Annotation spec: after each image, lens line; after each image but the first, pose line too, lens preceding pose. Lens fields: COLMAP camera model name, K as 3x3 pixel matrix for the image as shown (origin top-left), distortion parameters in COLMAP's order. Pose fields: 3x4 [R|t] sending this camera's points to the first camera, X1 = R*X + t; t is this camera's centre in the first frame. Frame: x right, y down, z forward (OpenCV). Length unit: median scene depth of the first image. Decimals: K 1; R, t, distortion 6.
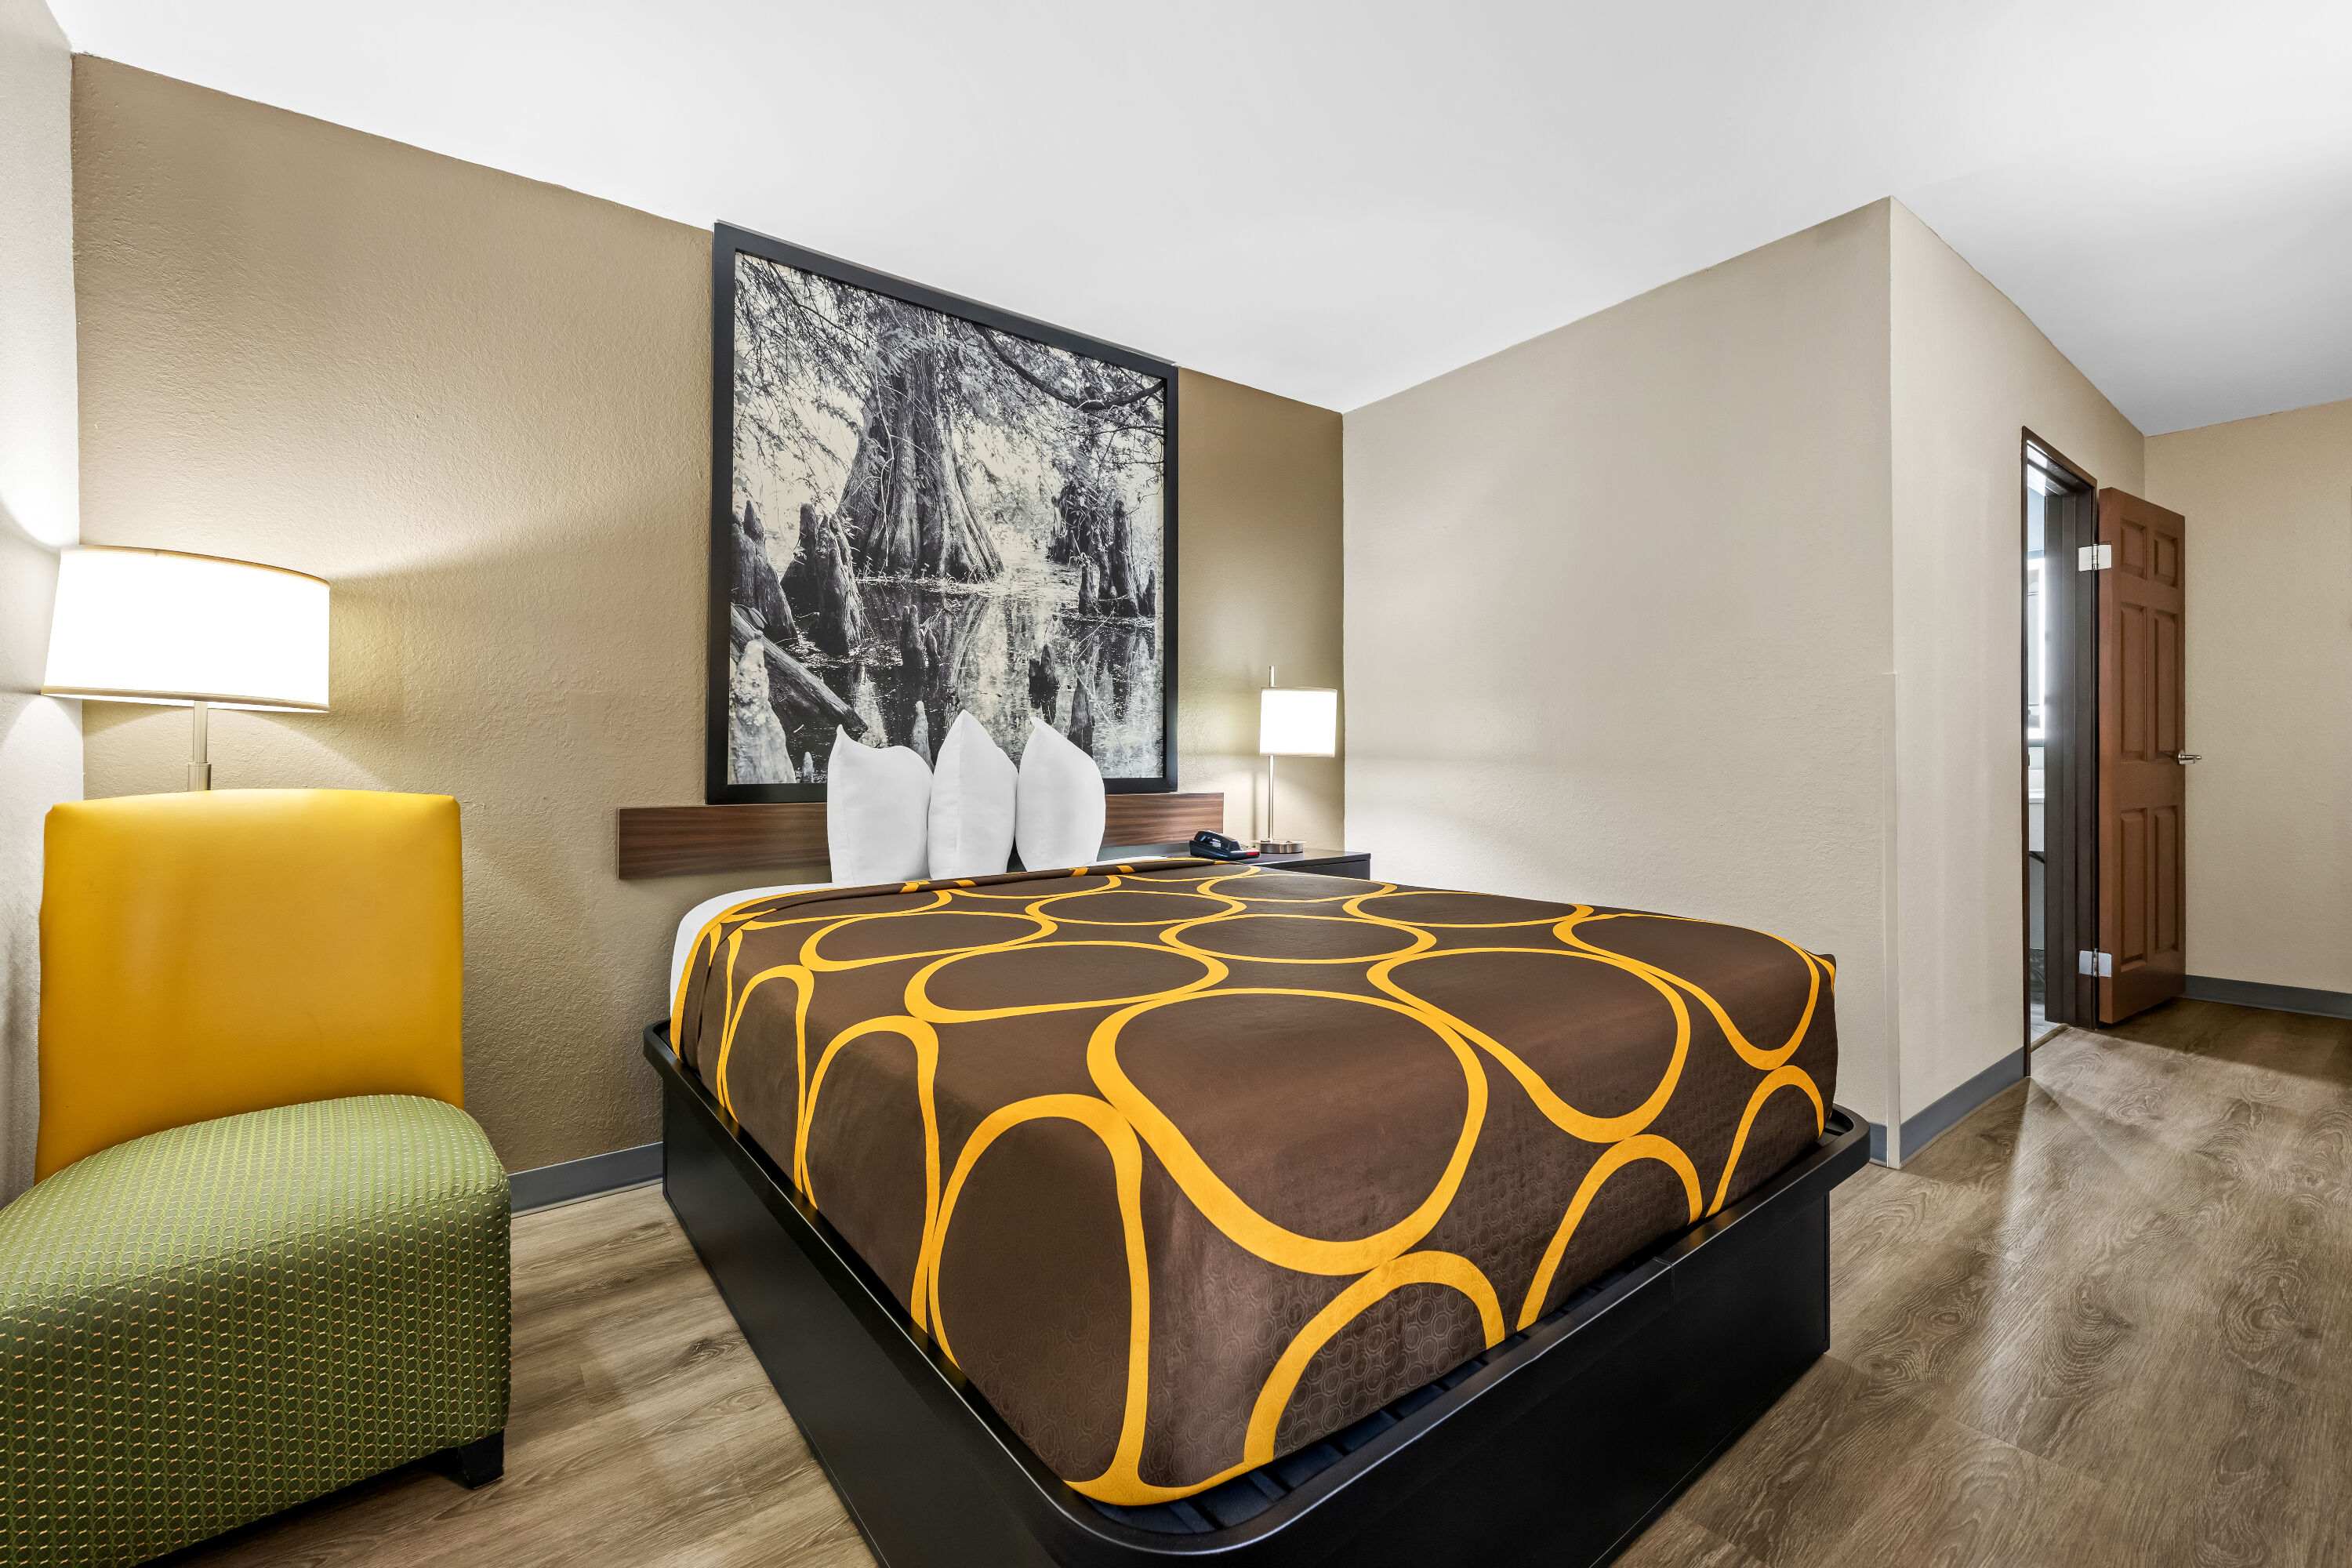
lens RADIAL K [[963.4, 0, 1171.6], [0, 963.4, 753.6], [0, 0, 1]] dist [0.002623, 0.001309]
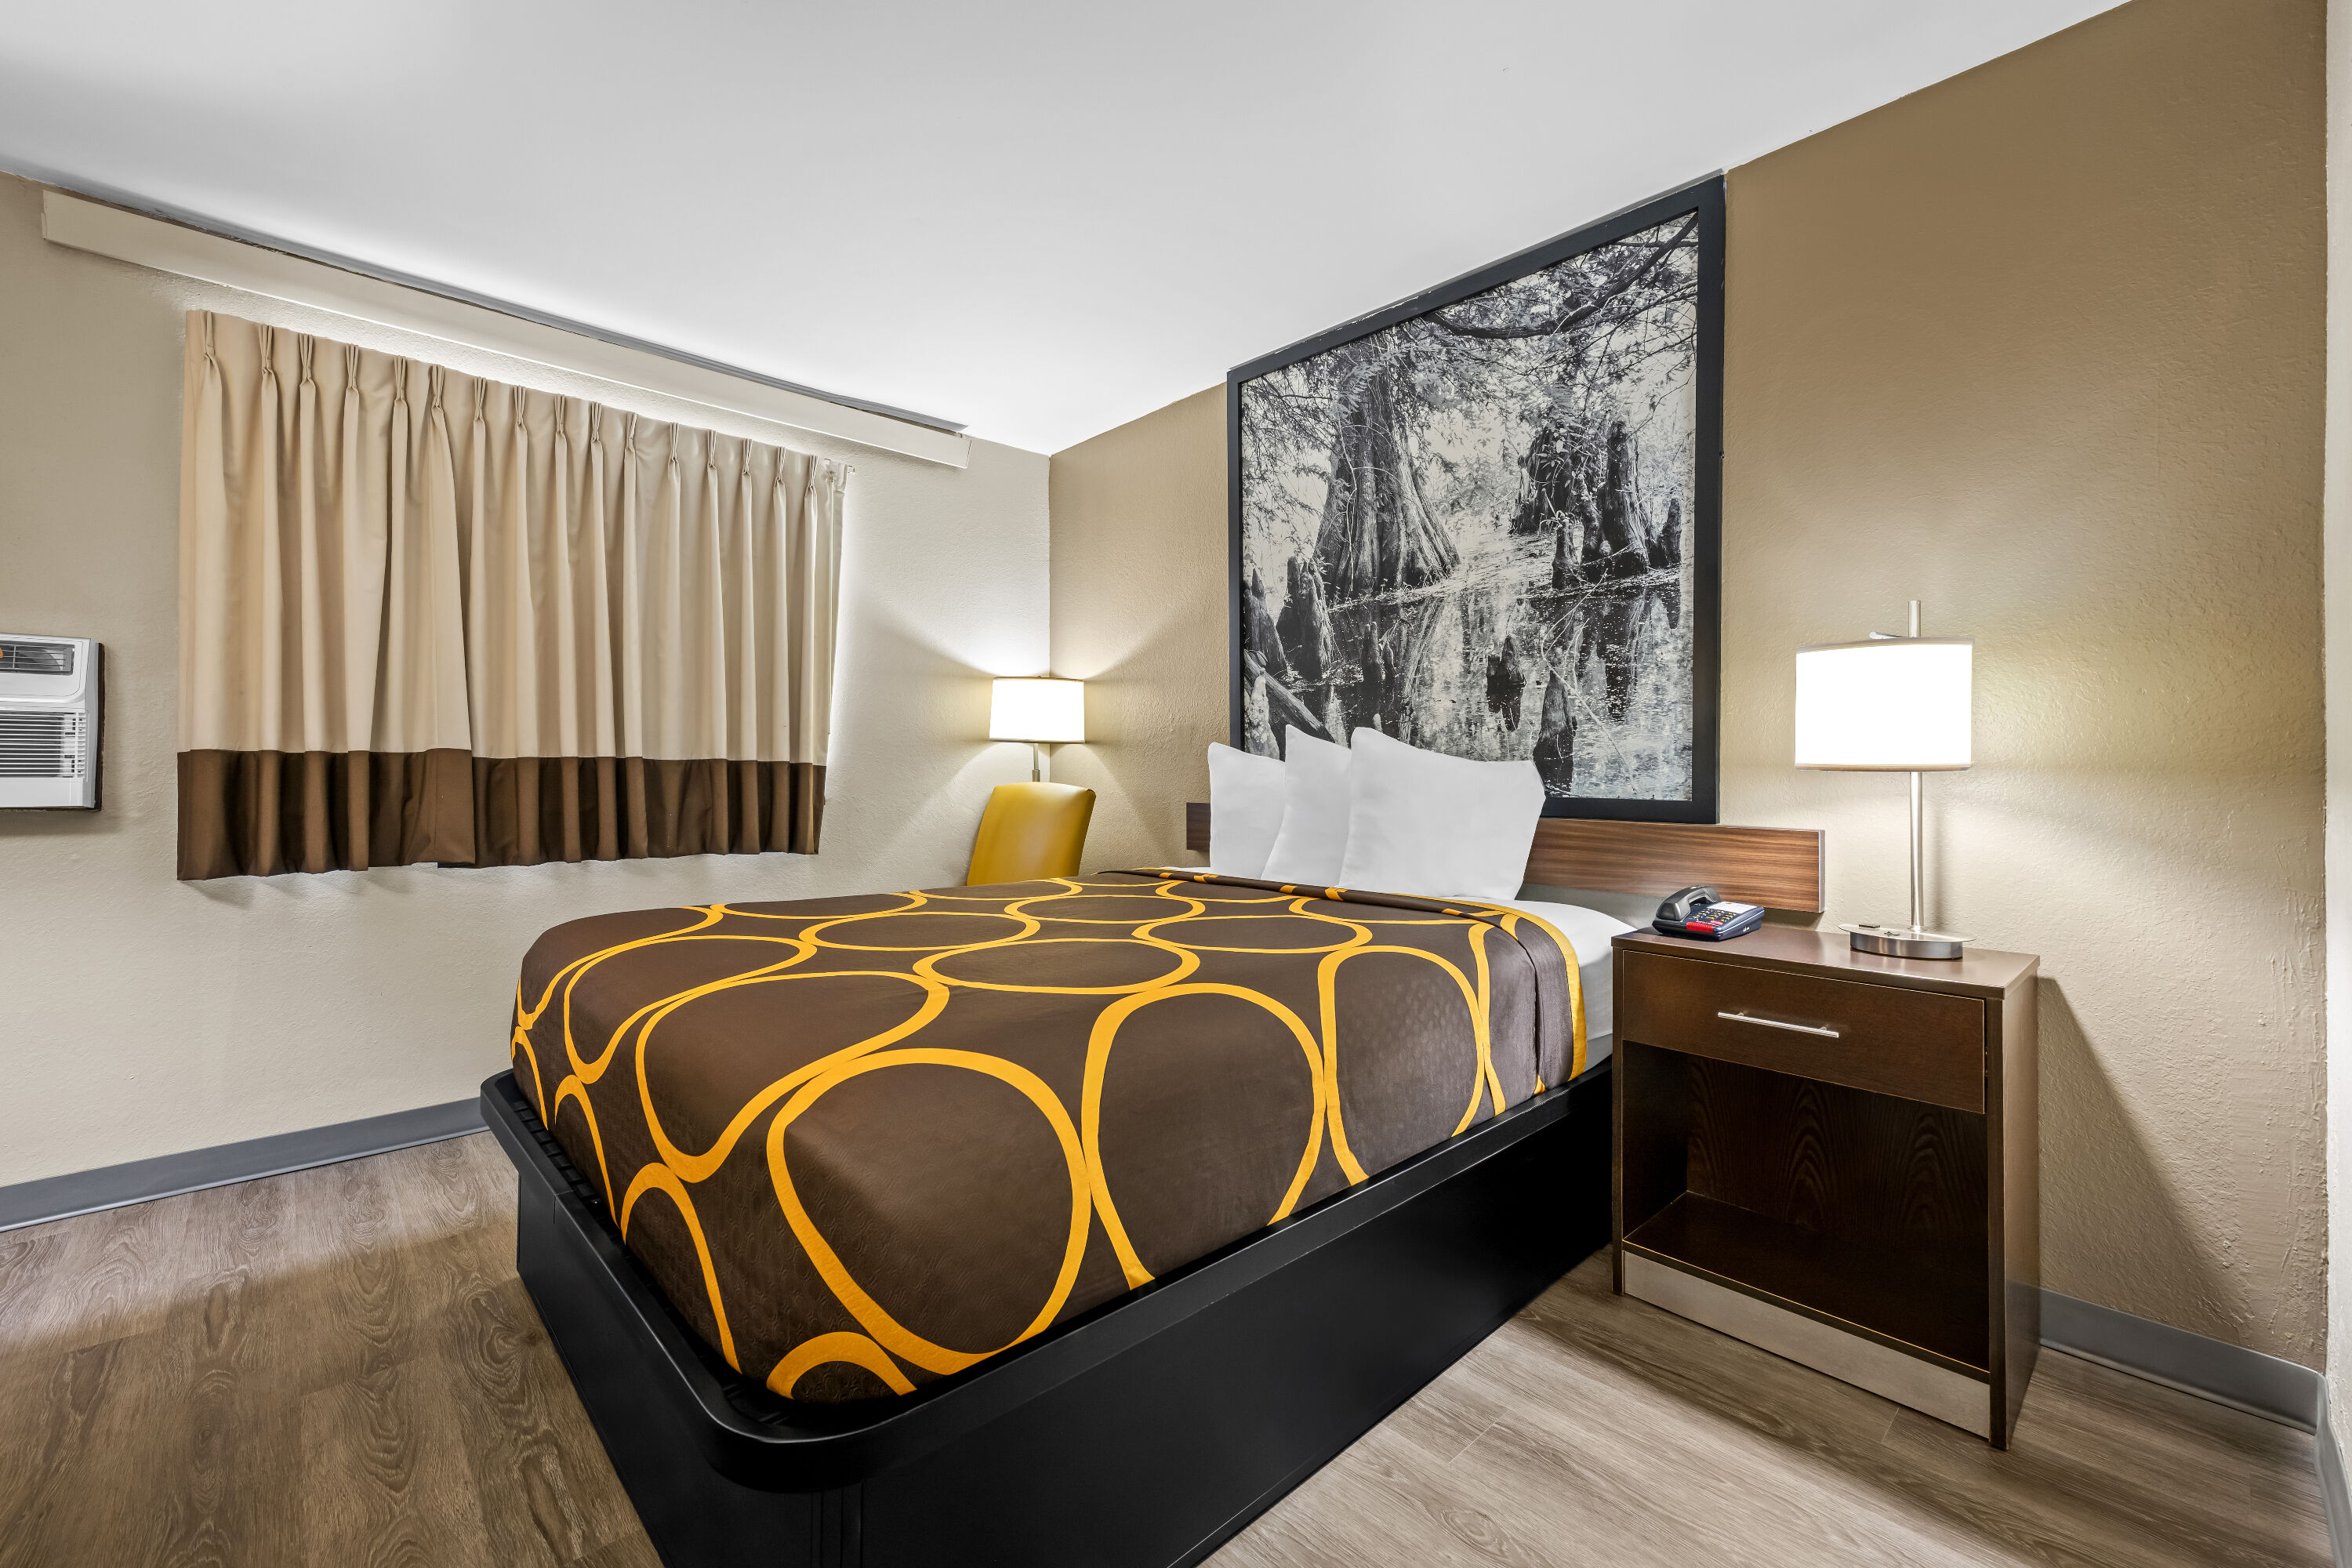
lens RADIAL K [[963.4, 0, 1171.6], [0, 963.4, 753.6], [0, 0, 1]] dist [0.002623, 0.001309]
pose [[0.105214, -0.013014, -0.994364, 0.711927], [-0.002063, 0.999909, -0.013305, 0.001941], [0.994447, 0.003451, 0.105178, 0.650031]]
